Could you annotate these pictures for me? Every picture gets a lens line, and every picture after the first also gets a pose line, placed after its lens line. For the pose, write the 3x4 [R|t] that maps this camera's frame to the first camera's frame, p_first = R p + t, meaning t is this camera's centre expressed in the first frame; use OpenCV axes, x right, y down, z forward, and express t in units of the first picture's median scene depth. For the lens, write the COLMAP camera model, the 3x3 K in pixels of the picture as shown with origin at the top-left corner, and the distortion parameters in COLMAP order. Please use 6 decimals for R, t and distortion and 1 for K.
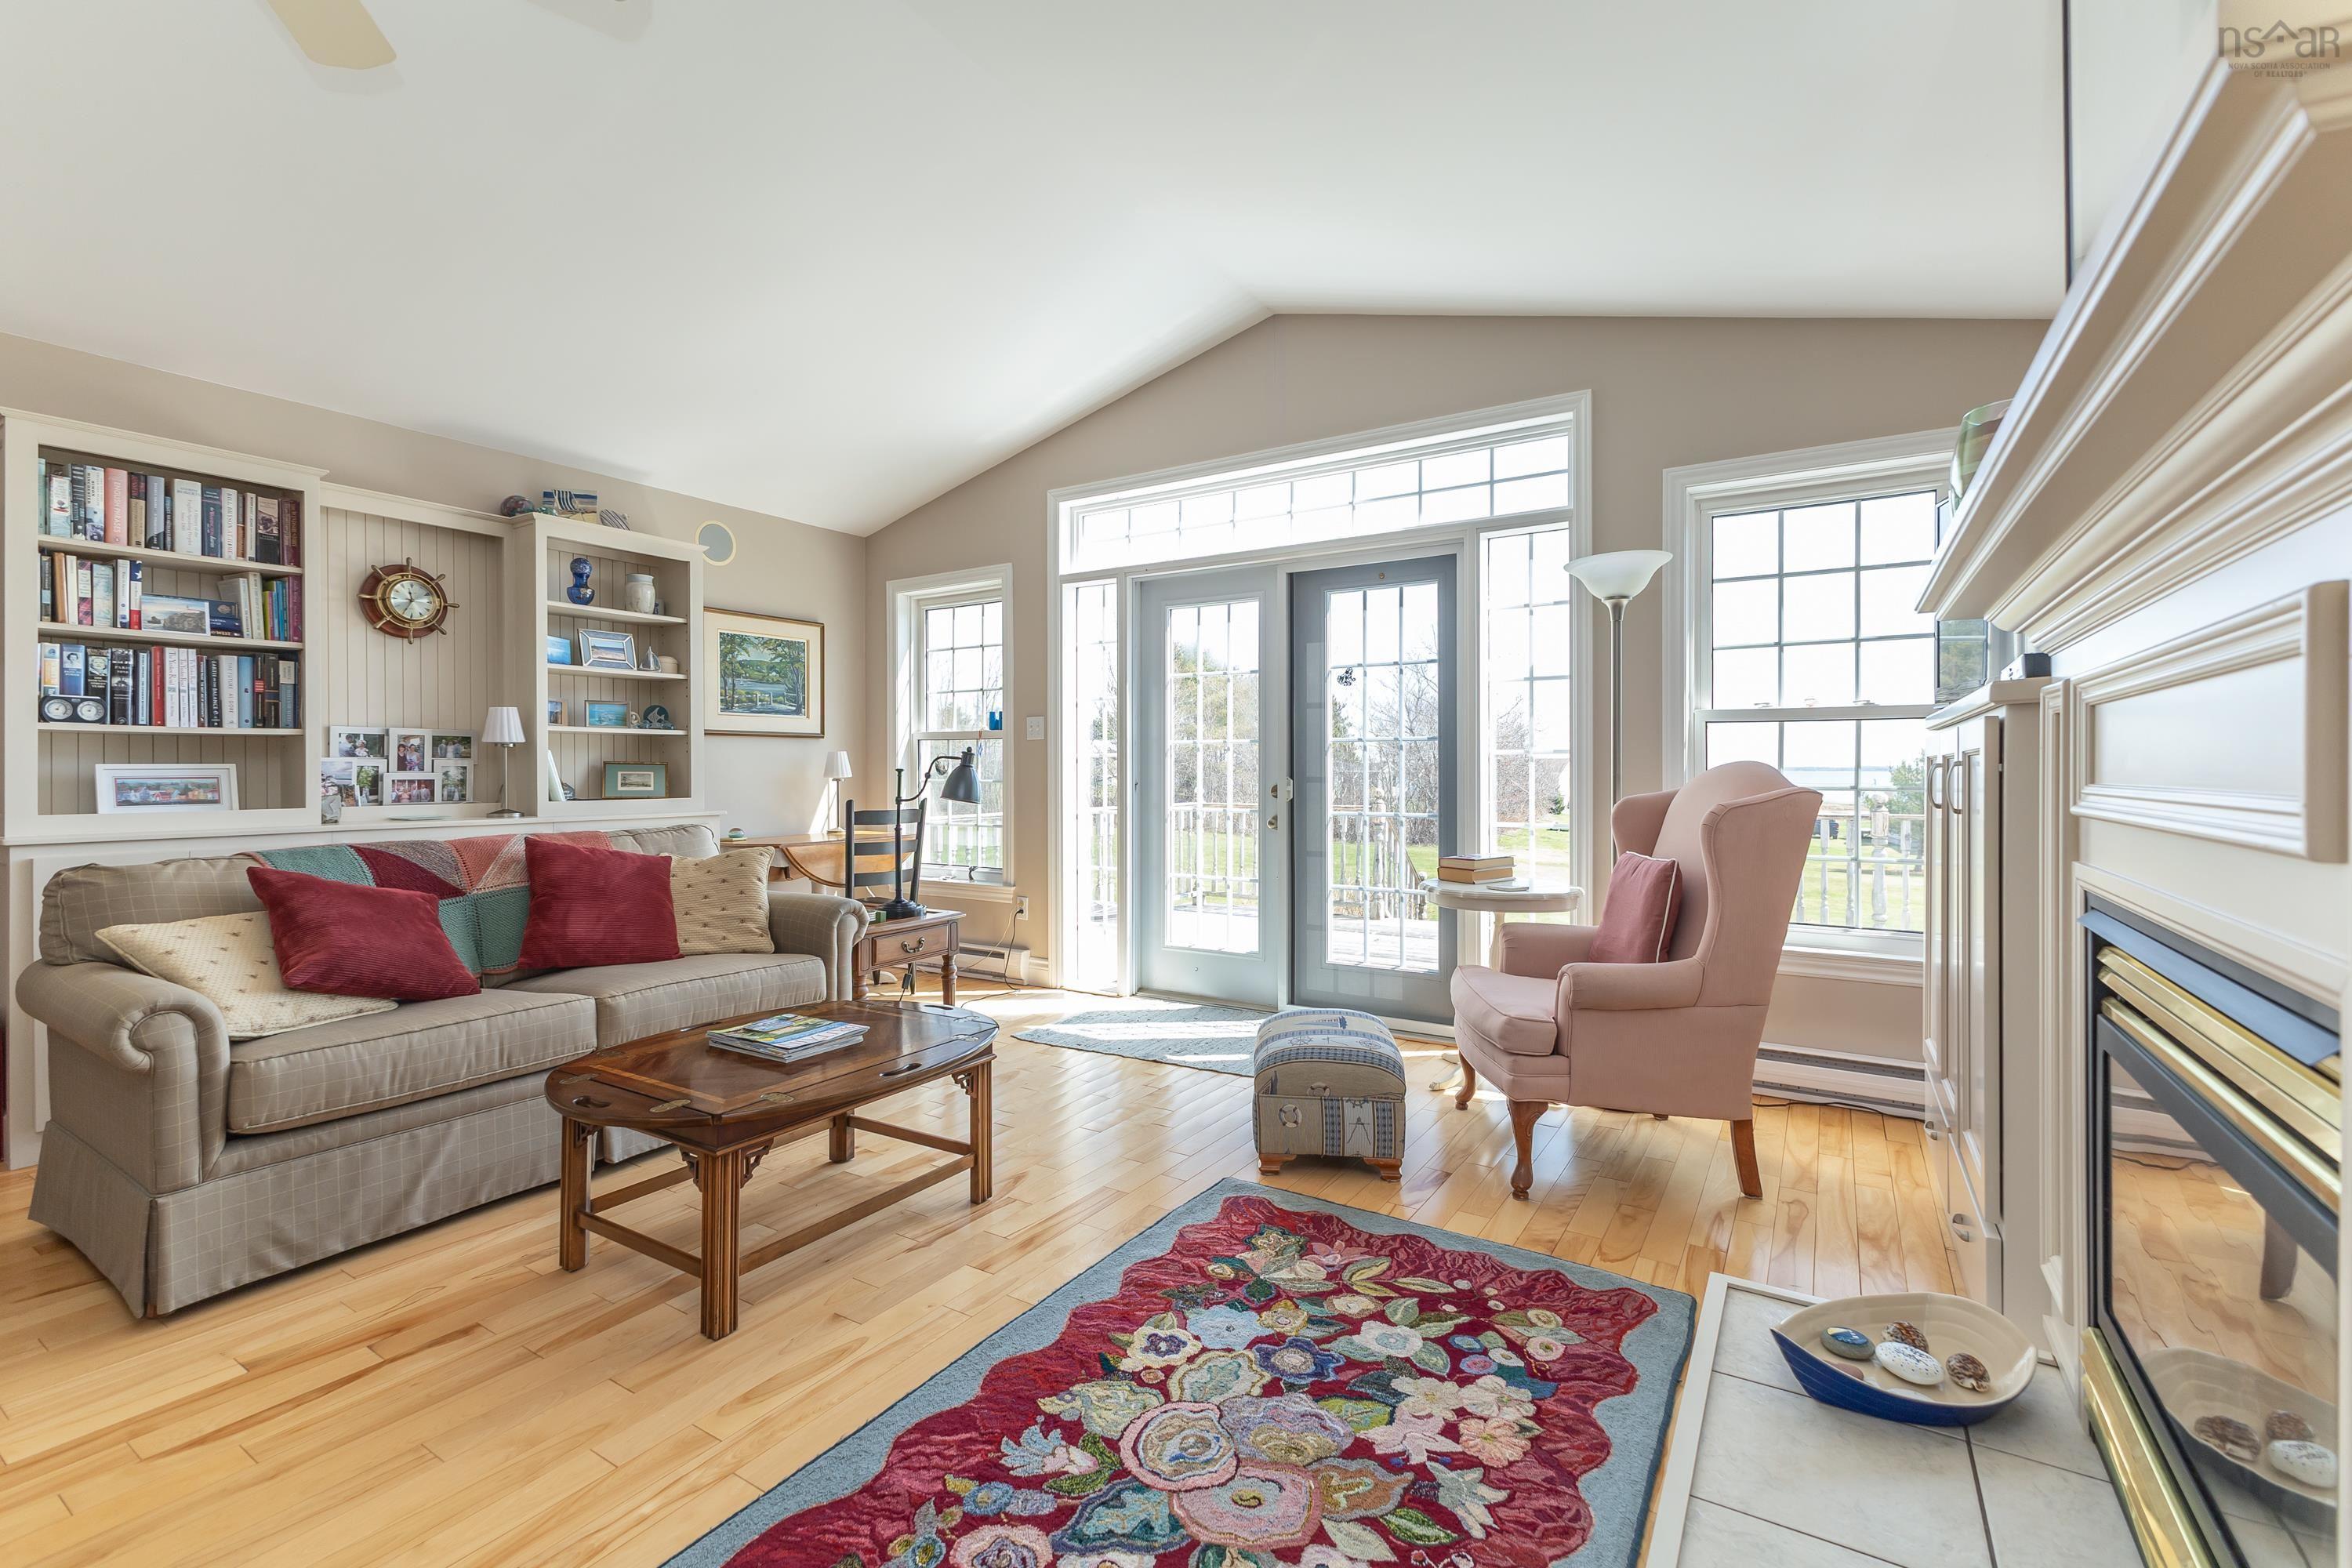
lens RADIAL K [[1024.0, 0, 1185.8], [0, 1024.0, 769.4], [0, 0, 1]] dist [-0.000293, -0.000227]
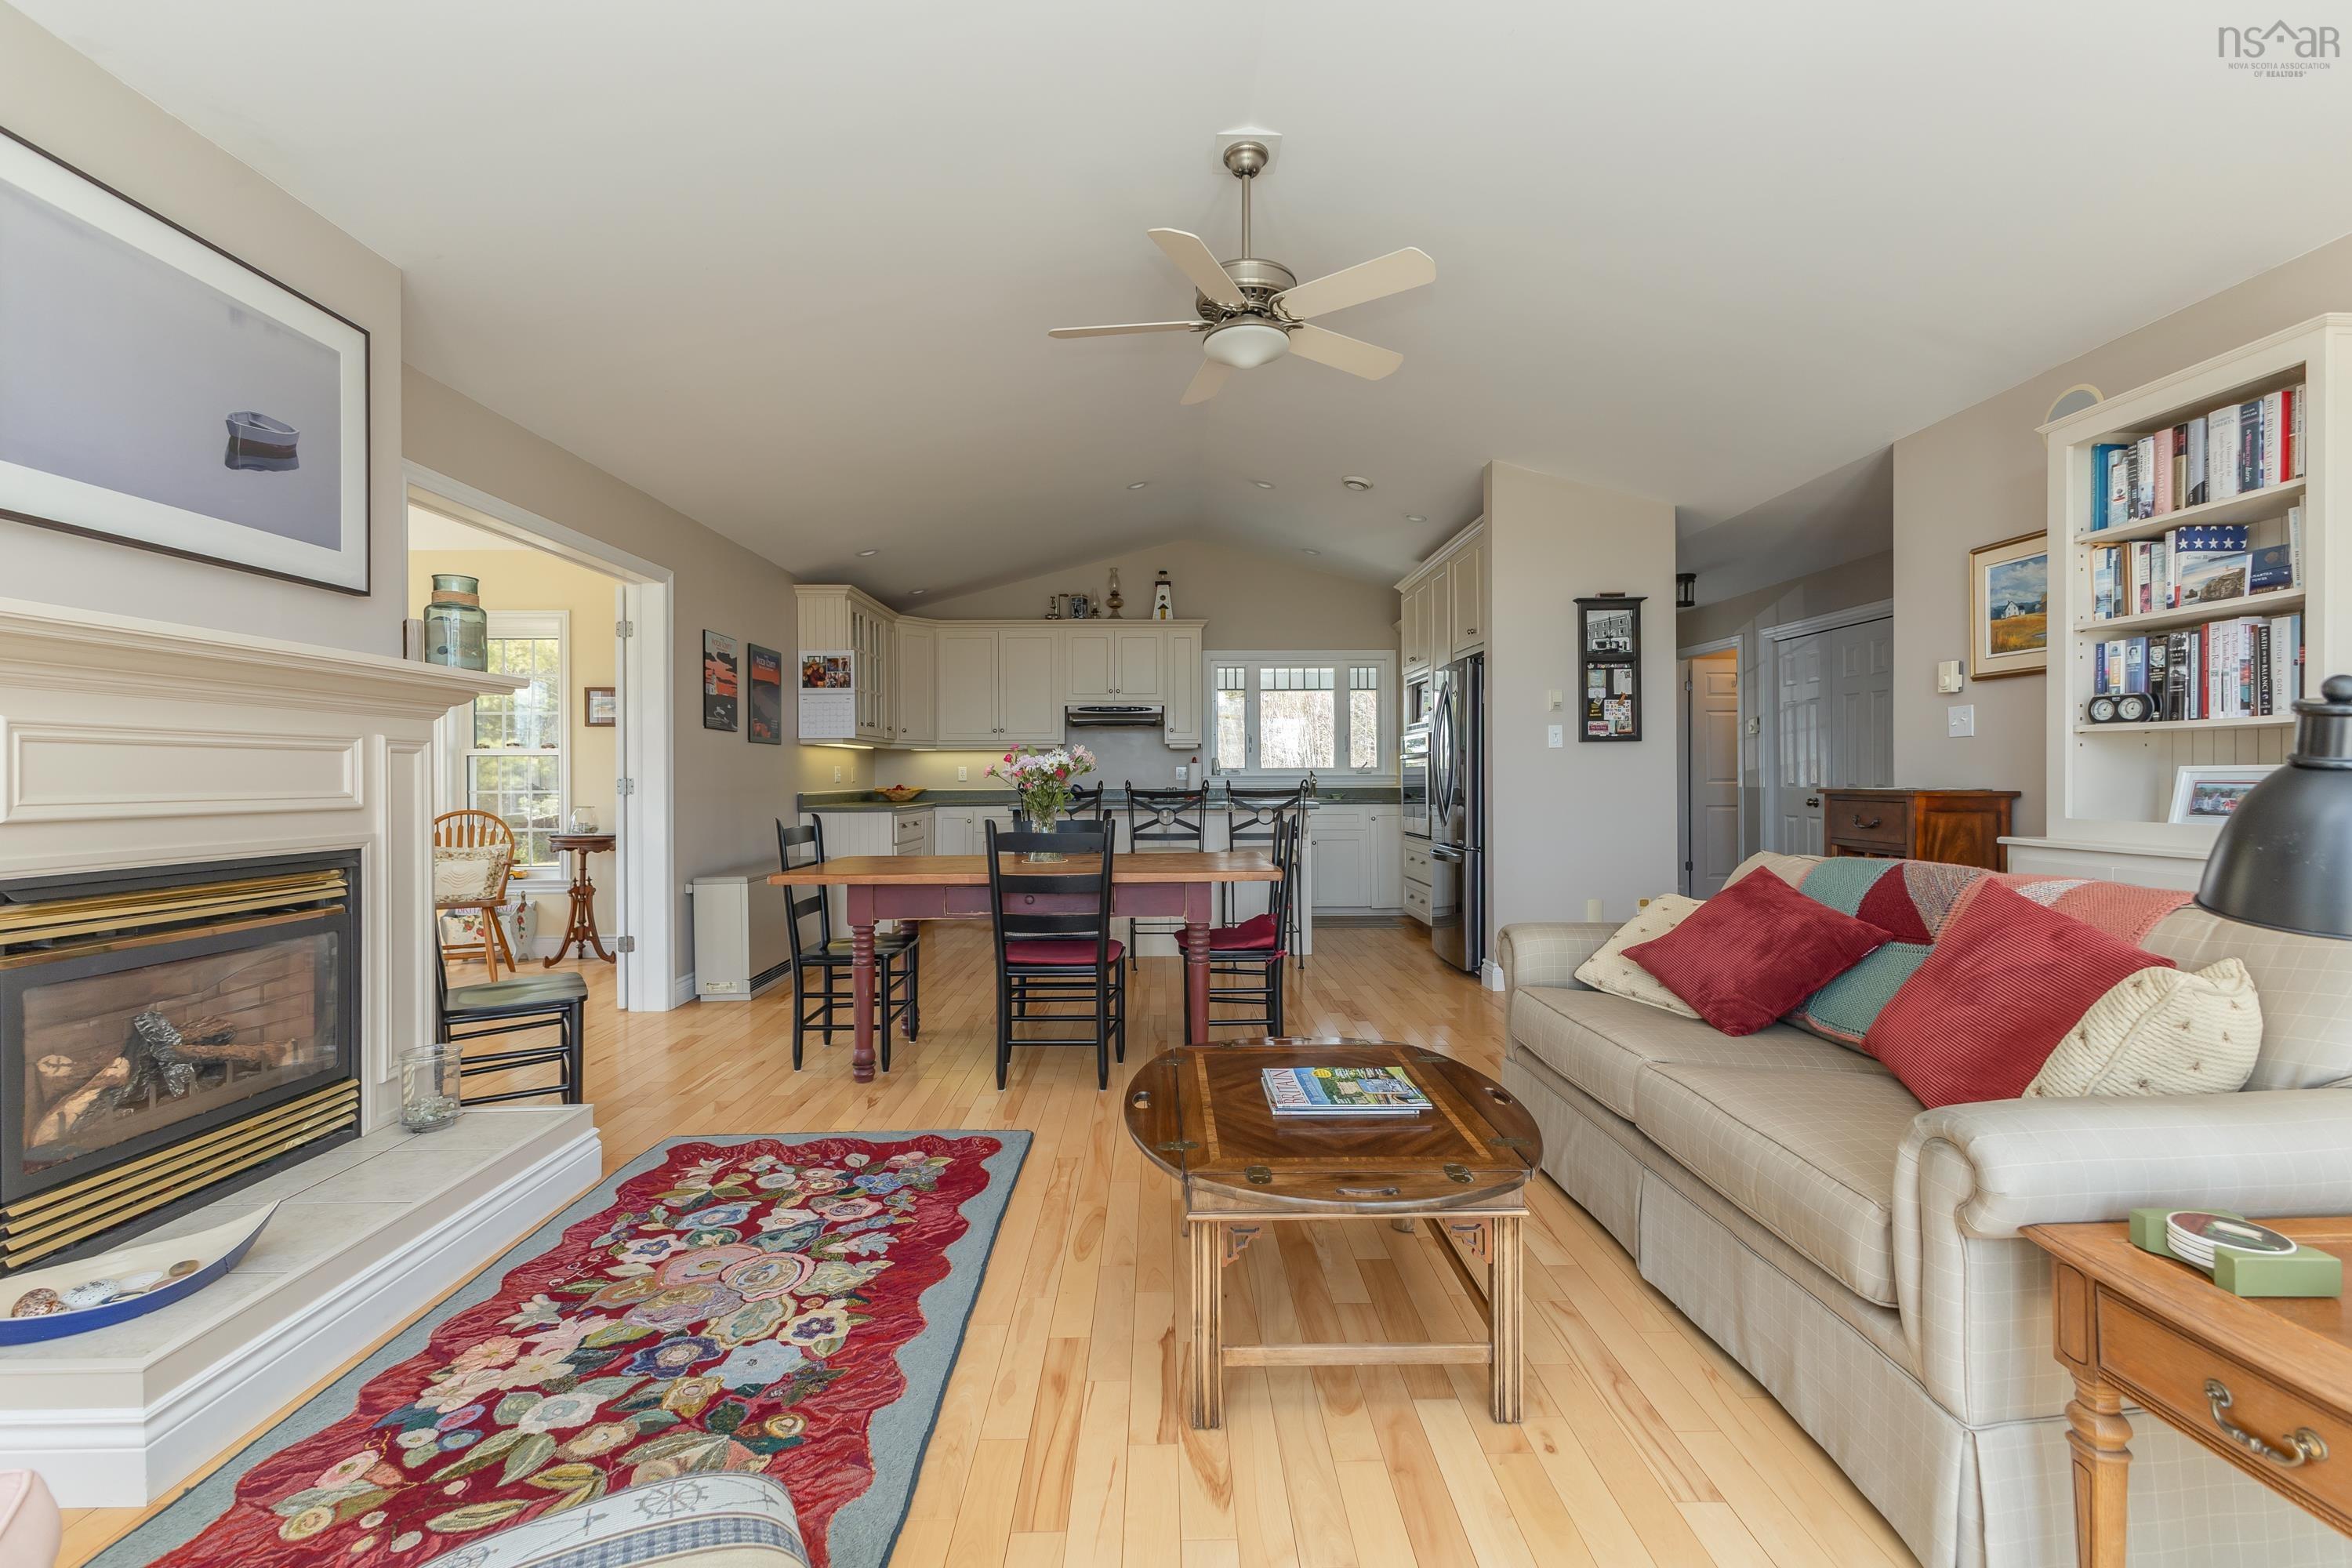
lens RADIAL K [[1014.4, 0, 1184.4], [0, 1014.4, 780.3], [0, 0, 1]] dist [0.013133, -0.000319]
pose [[-0.835524, 0.009198, -0.549378, 0.132227], [0.007589, 0.999958, 0.005201, -0.003744], [0.549402, 0.000176, -0.835558, 1.181897]]
